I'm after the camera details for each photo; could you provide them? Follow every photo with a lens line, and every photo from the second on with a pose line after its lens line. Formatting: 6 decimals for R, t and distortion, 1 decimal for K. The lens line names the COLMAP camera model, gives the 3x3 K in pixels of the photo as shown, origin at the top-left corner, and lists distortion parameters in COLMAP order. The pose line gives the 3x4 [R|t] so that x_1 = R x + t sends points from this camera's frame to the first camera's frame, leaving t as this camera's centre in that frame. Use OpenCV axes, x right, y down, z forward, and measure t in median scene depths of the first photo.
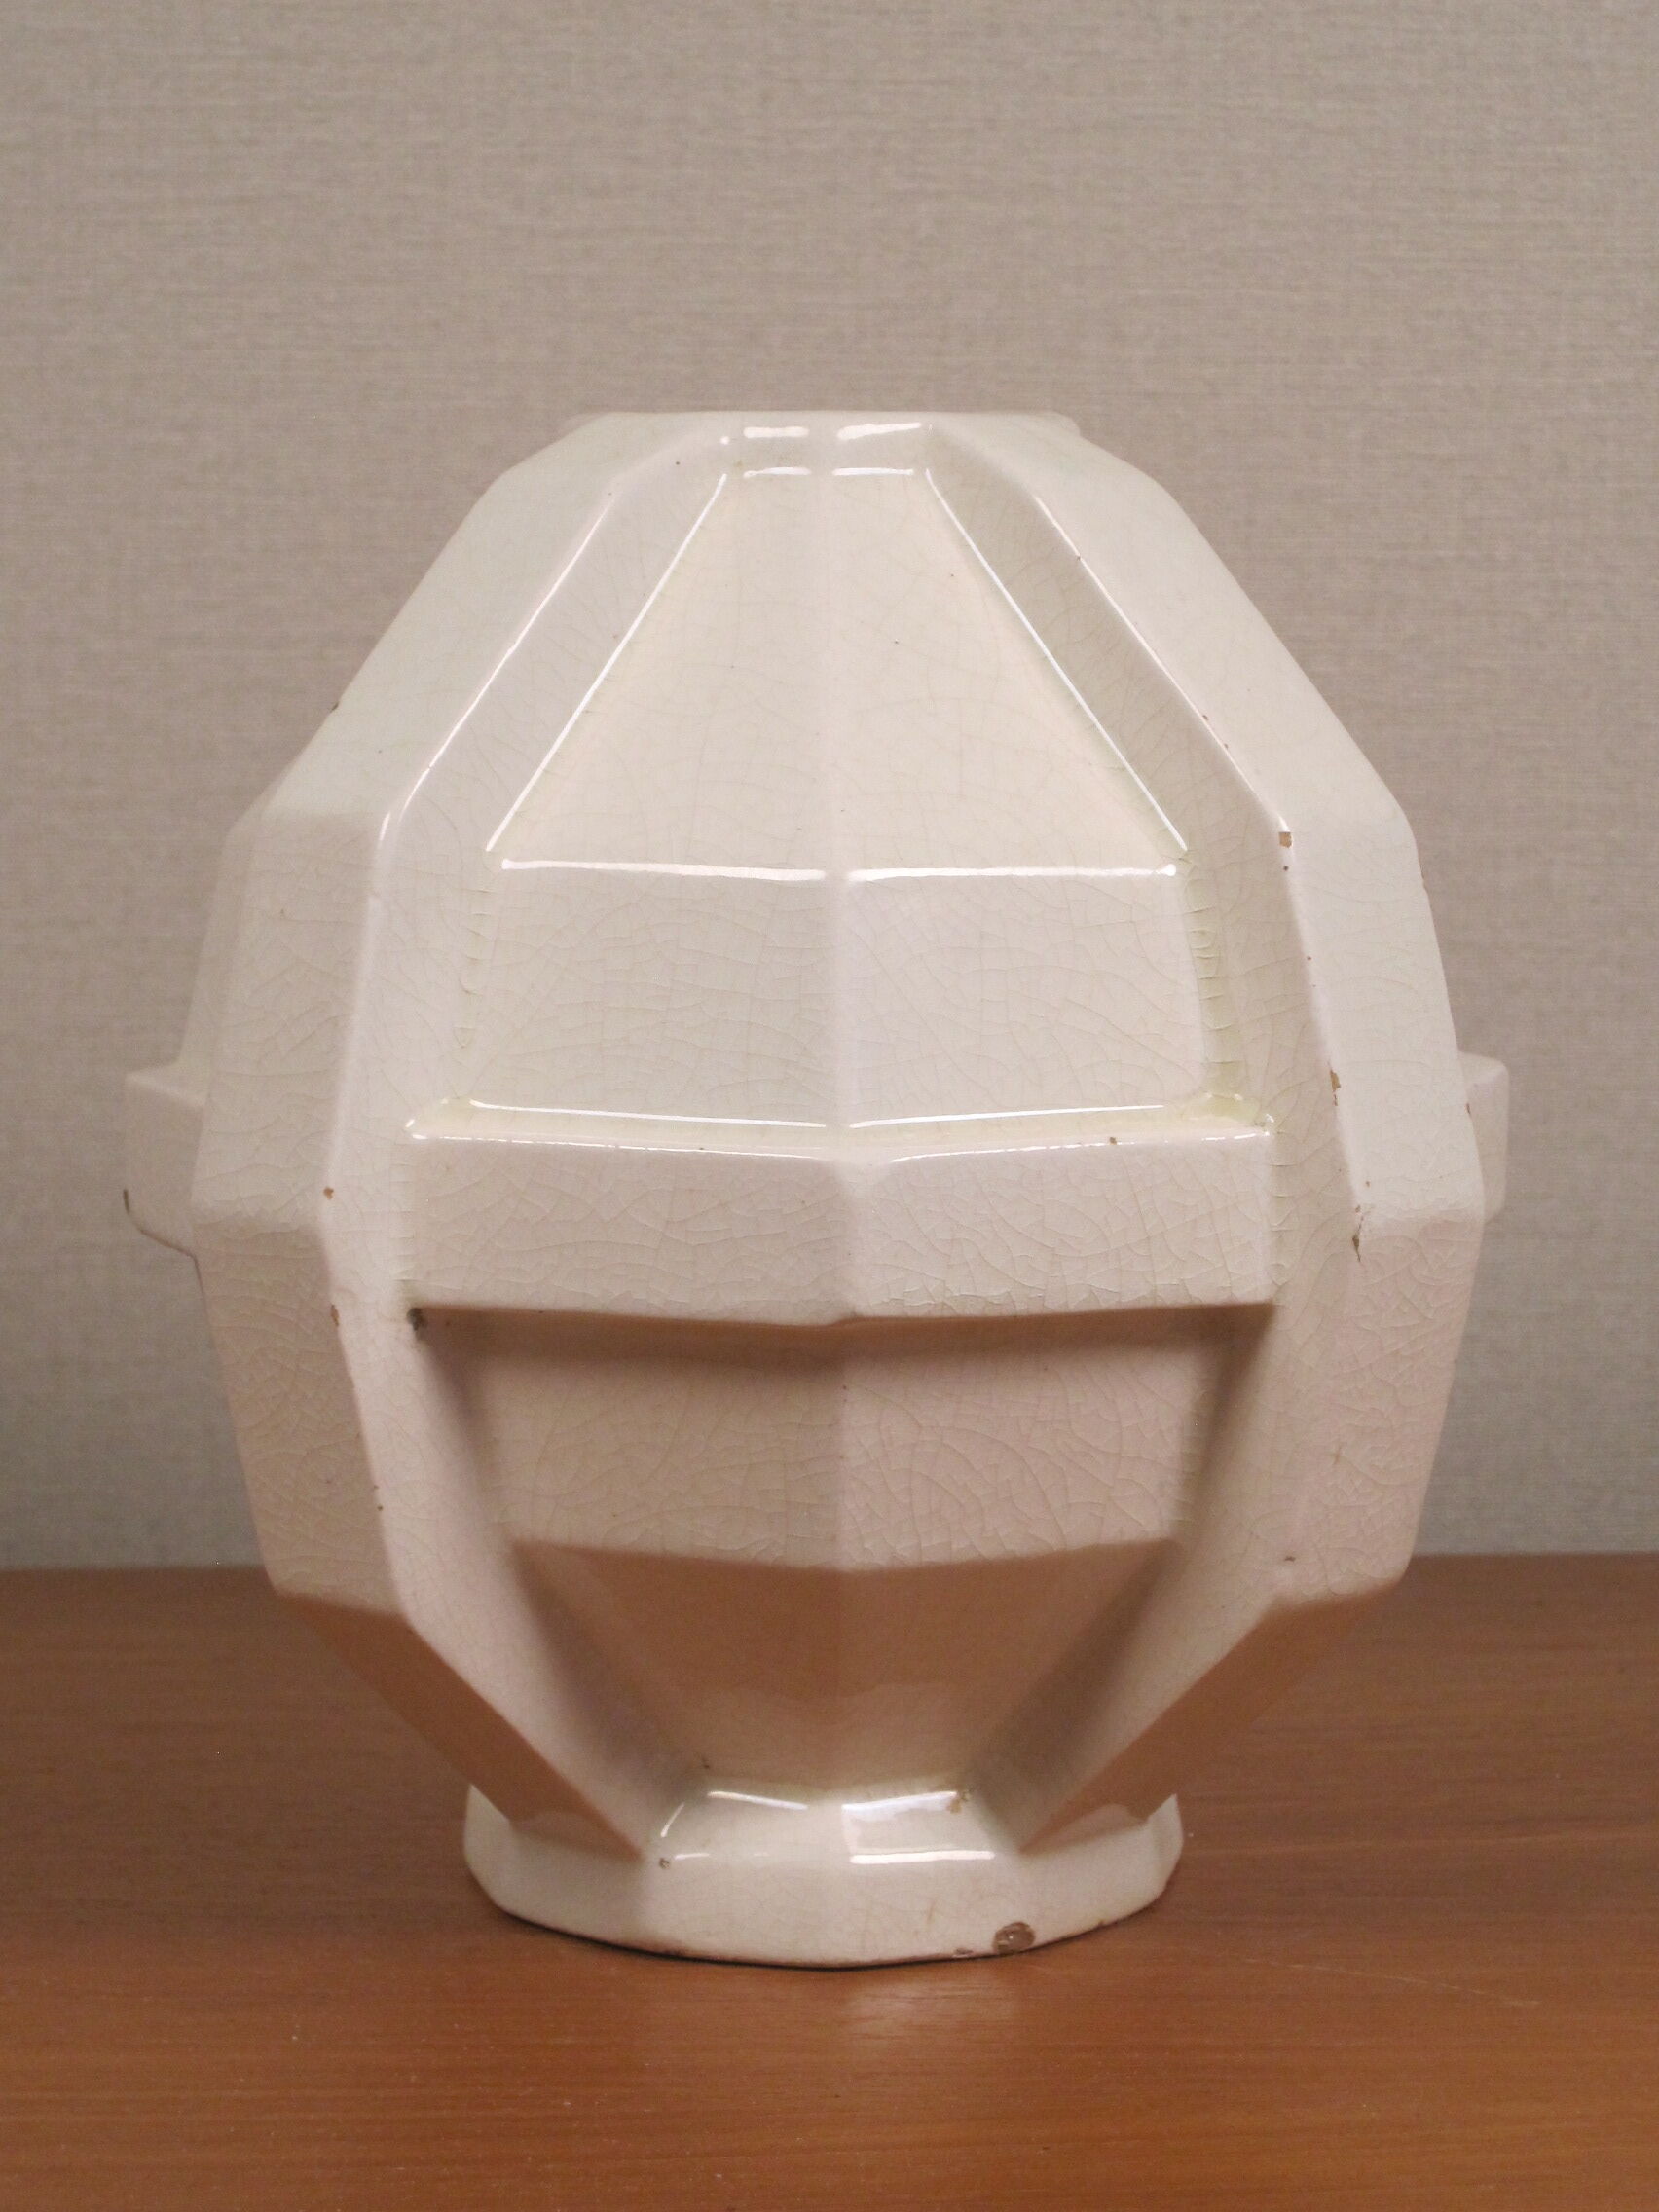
lens RADIAL K [[4850.2, 0, 824.8], [0, 4850.2, 1097.1], [0, 0, 1]] dist [-0.082971, 0.000000]
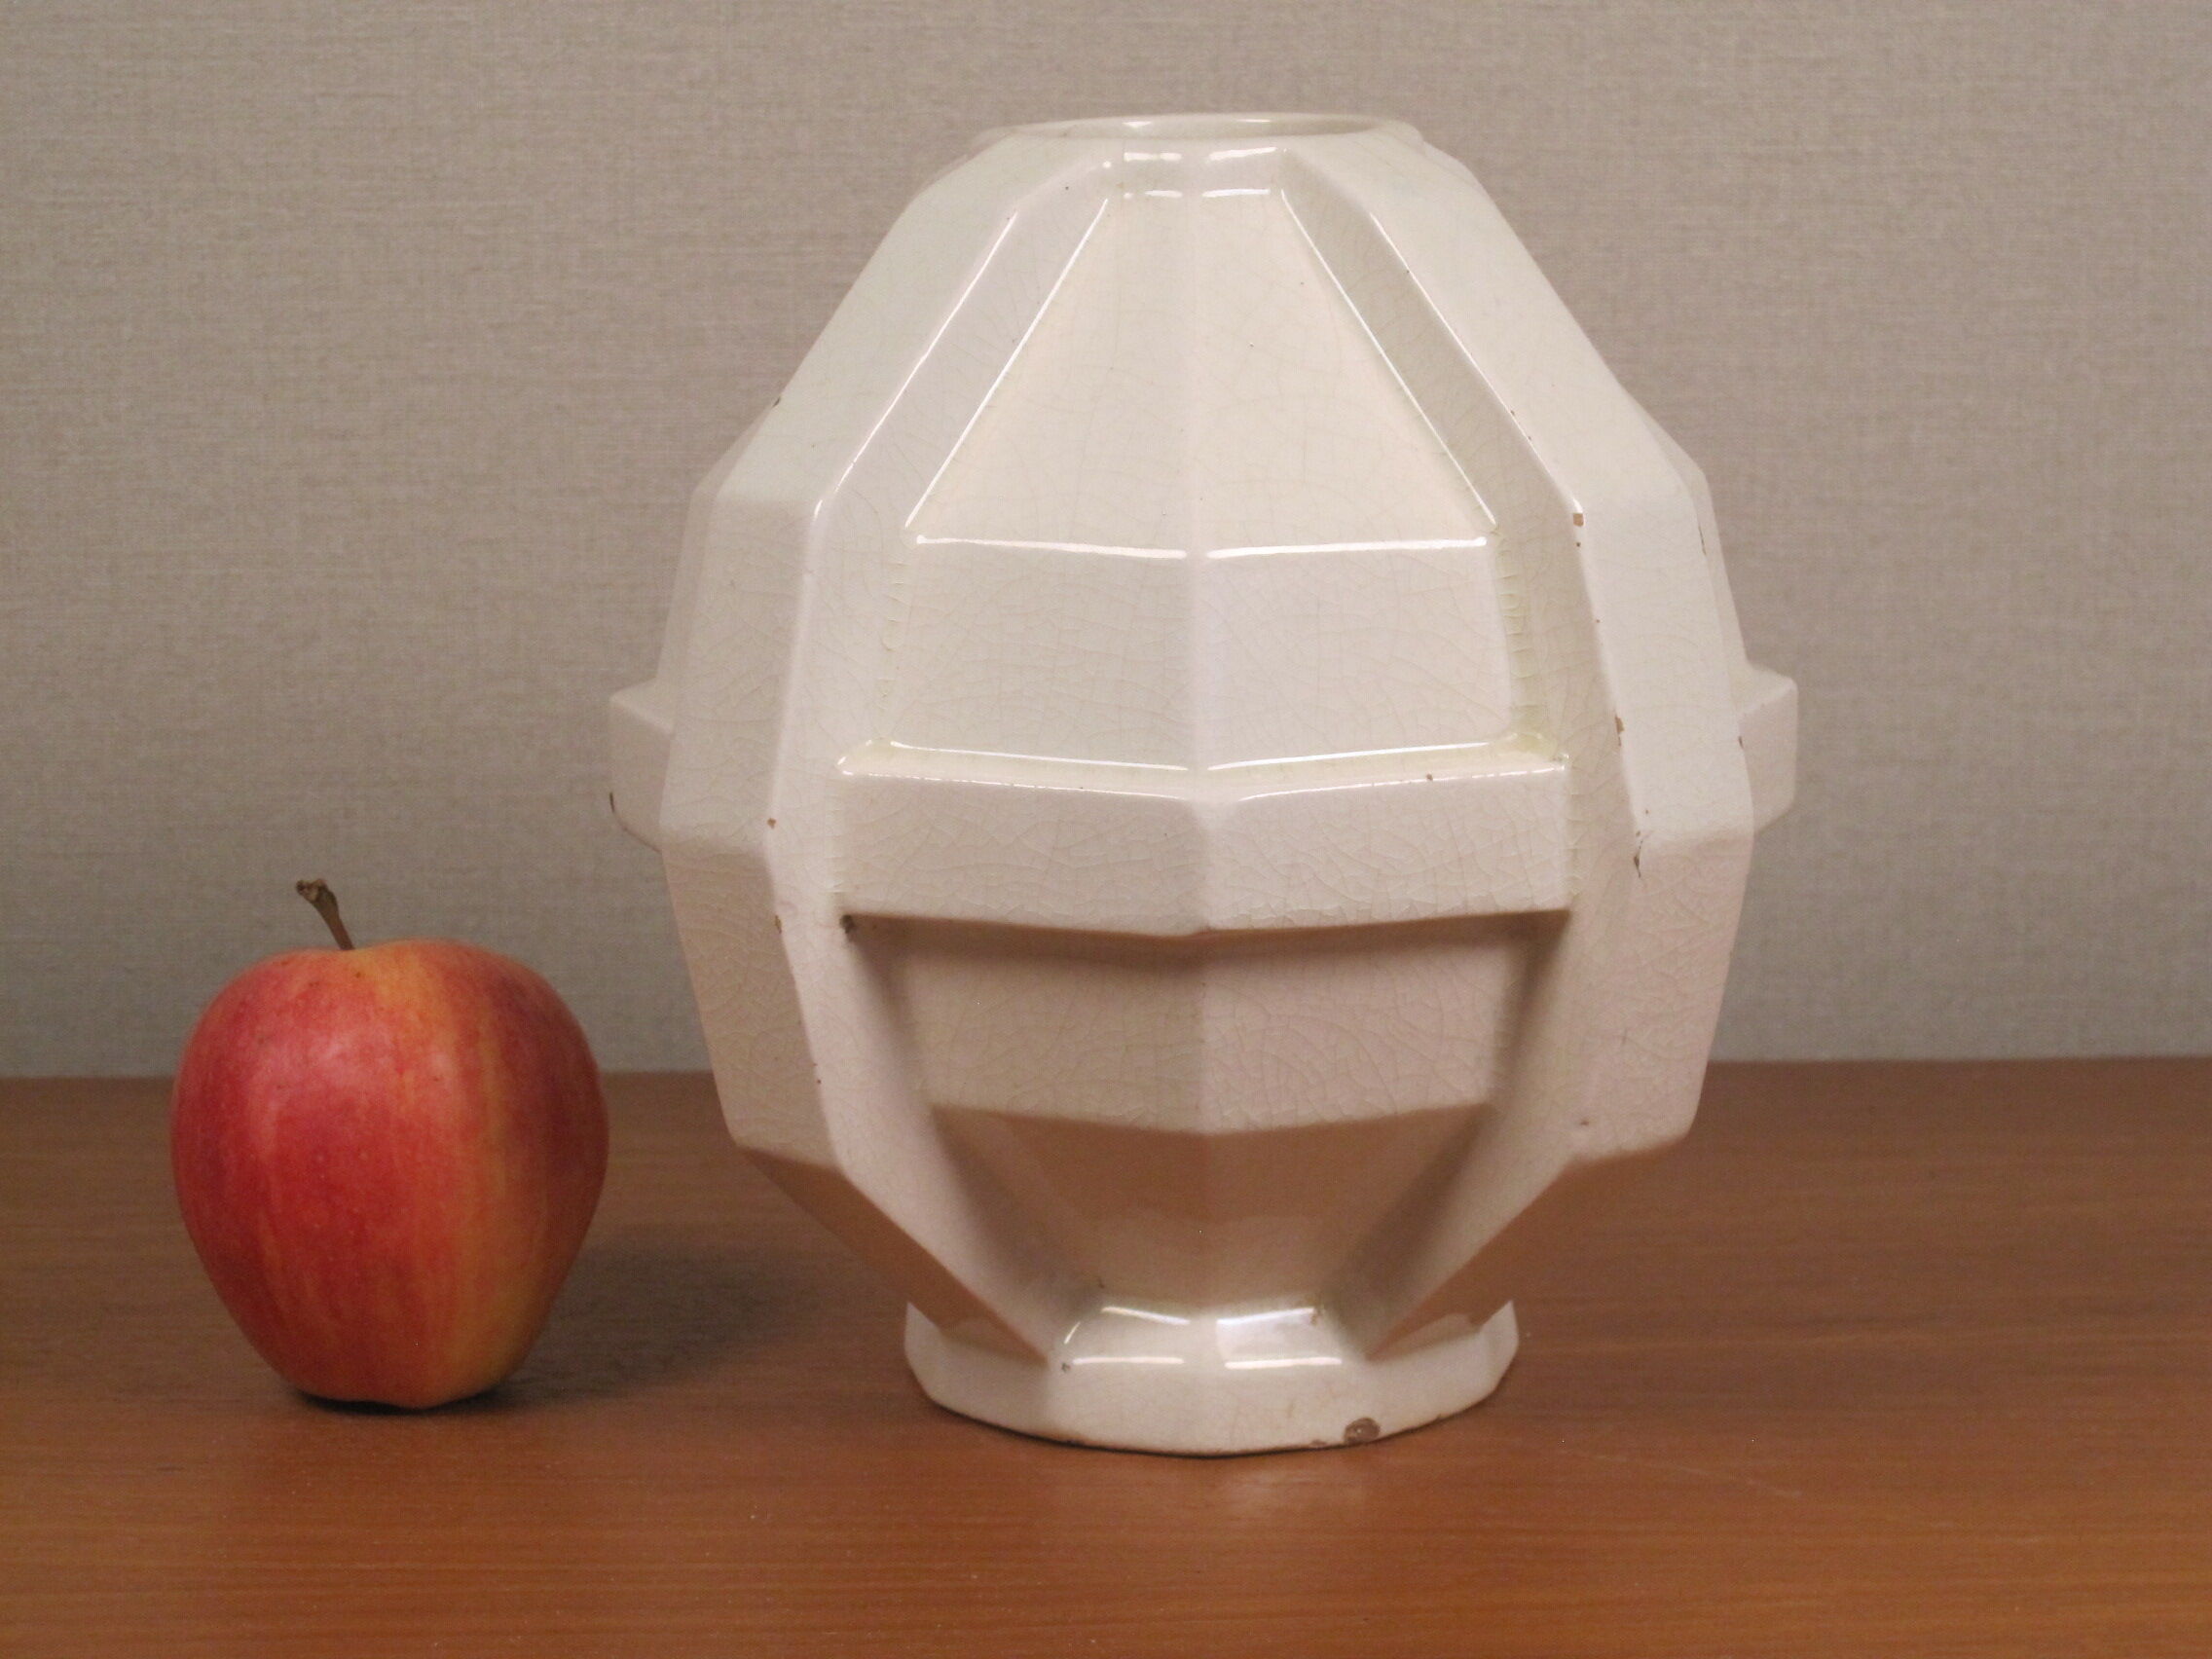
lens RADIAL K [[4850.2, 0, 1098.6], [0, 4850.2, 833.4], [0, 0, 1]] dist [-0.082971, 0.000000]
pose [[0.998289, -0.000764, -0.058463, 0.044498], [0.005399, 0.996847, 0.079167, -0.066517], [0.058218, -0.079348, 0.995146, -0.172321]]
